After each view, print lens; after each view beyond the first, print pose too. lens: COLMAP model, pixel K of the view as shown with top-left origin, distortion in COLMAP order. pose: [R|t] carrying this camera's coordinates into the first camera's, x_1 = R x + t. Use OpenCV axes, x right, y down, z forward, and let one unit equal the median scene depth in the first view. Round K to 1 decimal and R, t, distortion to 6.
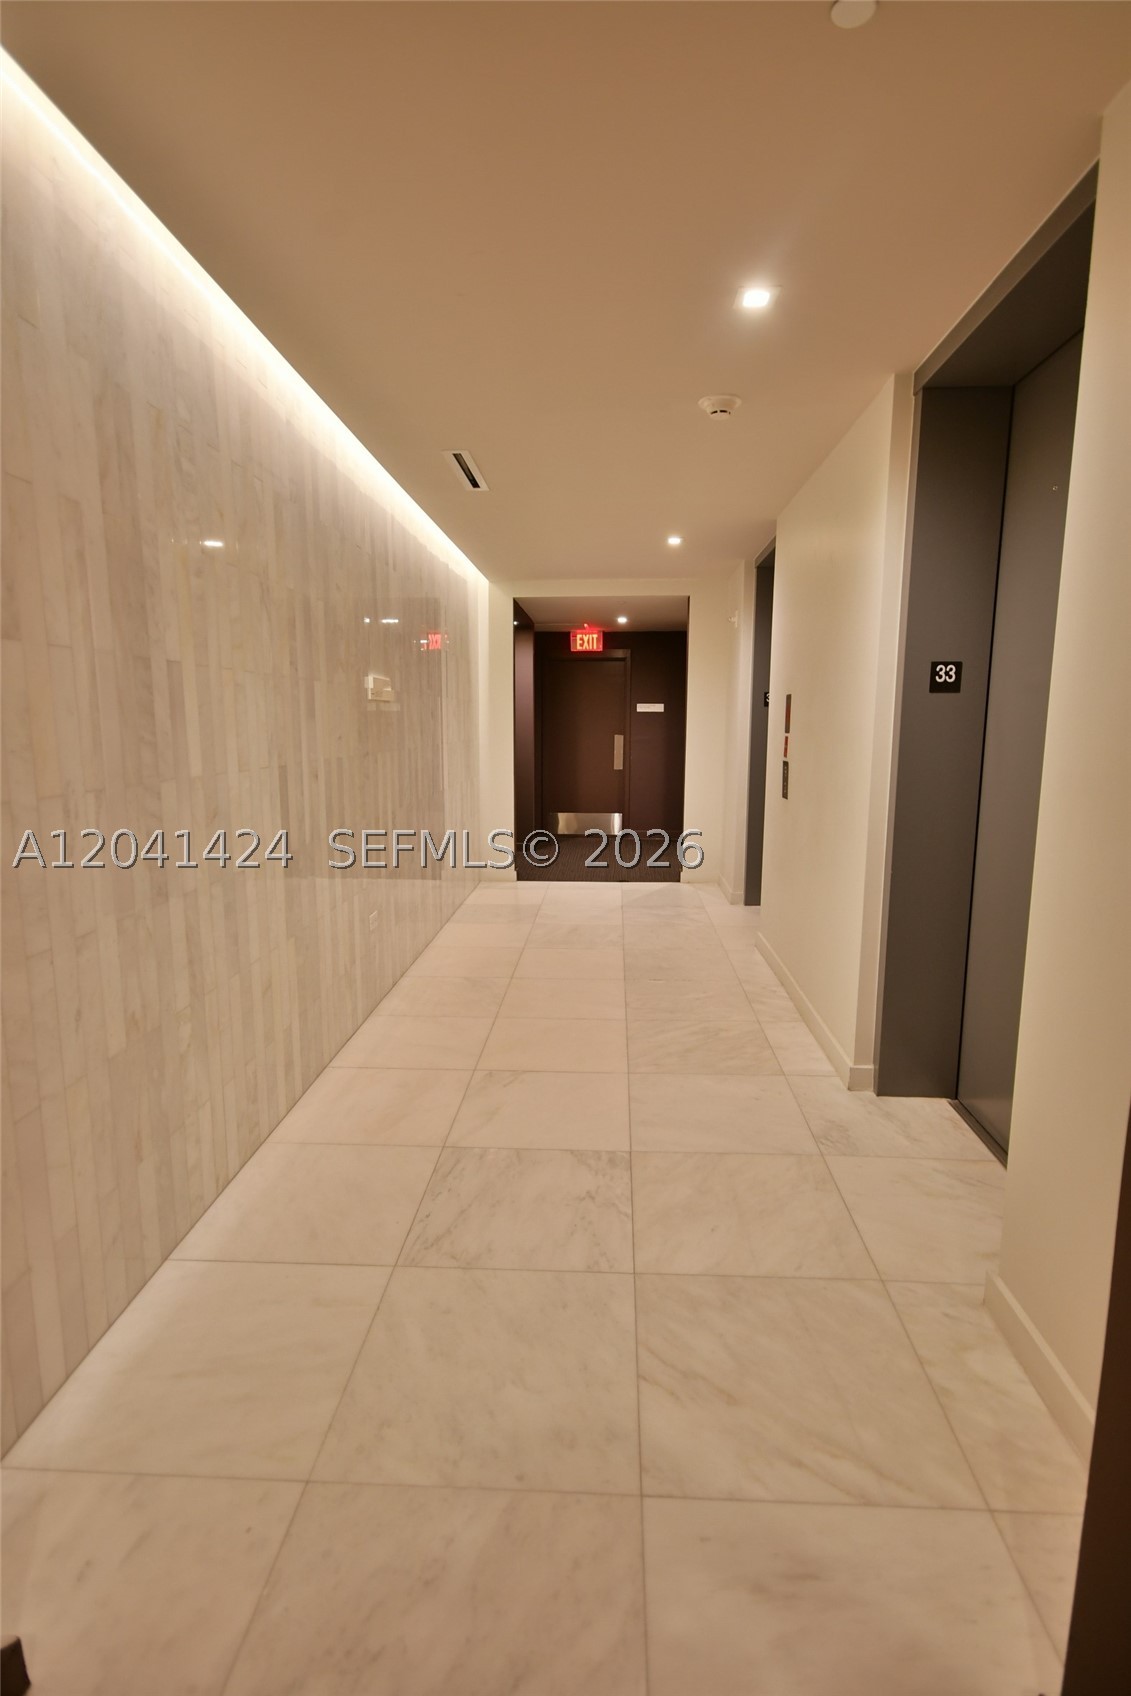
lens RADIAL K [[862.3, 0, 567.2], [0, 862.3, 849.7], [0, 0, 1]] dist [0.002015, 0.000138]
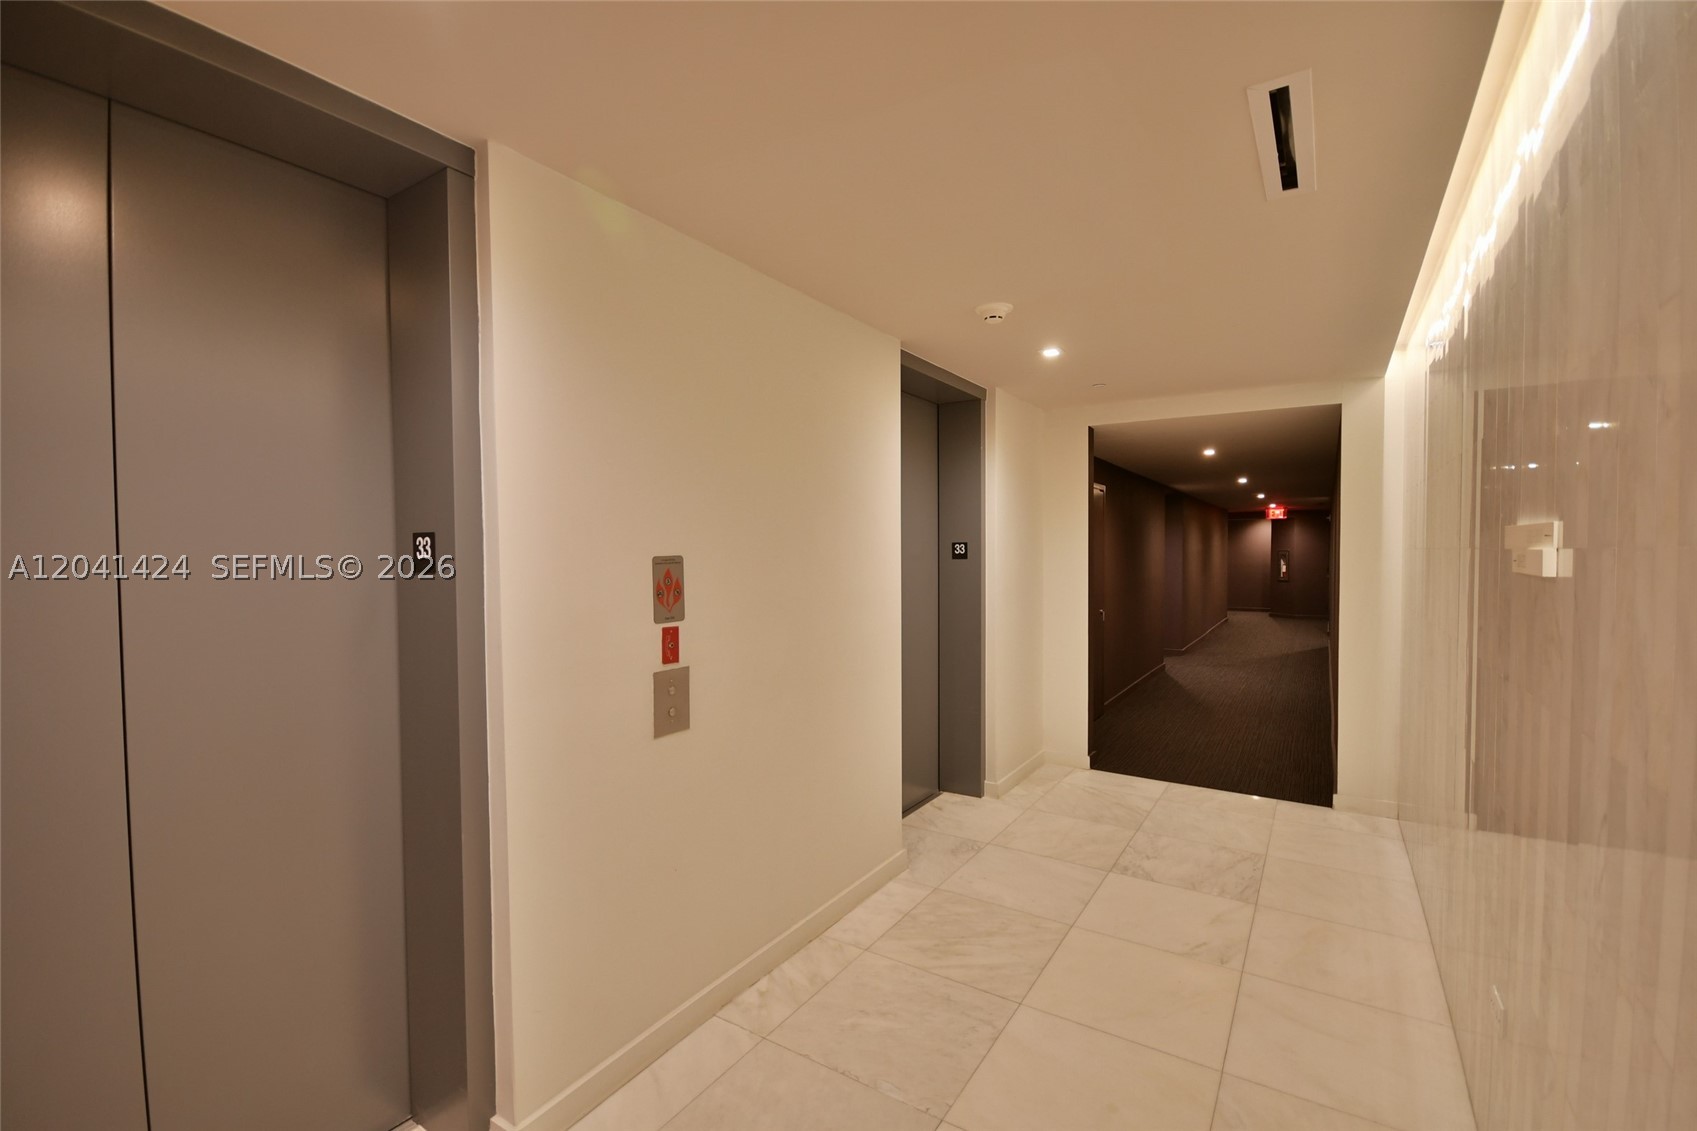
lens RADIAL K [[745.3, 0, 881.4], [0, 745.3, 584.4], [0, 0, 1]] dist [0.004782, -0.008590]
pose [[-0.889278, -0.015254, 0.457113, -0.148908], [0.072327, 0.982177, 0.173483, -0.363420], [-0.451612, 0.187336, -0.872325, 2.160744]]
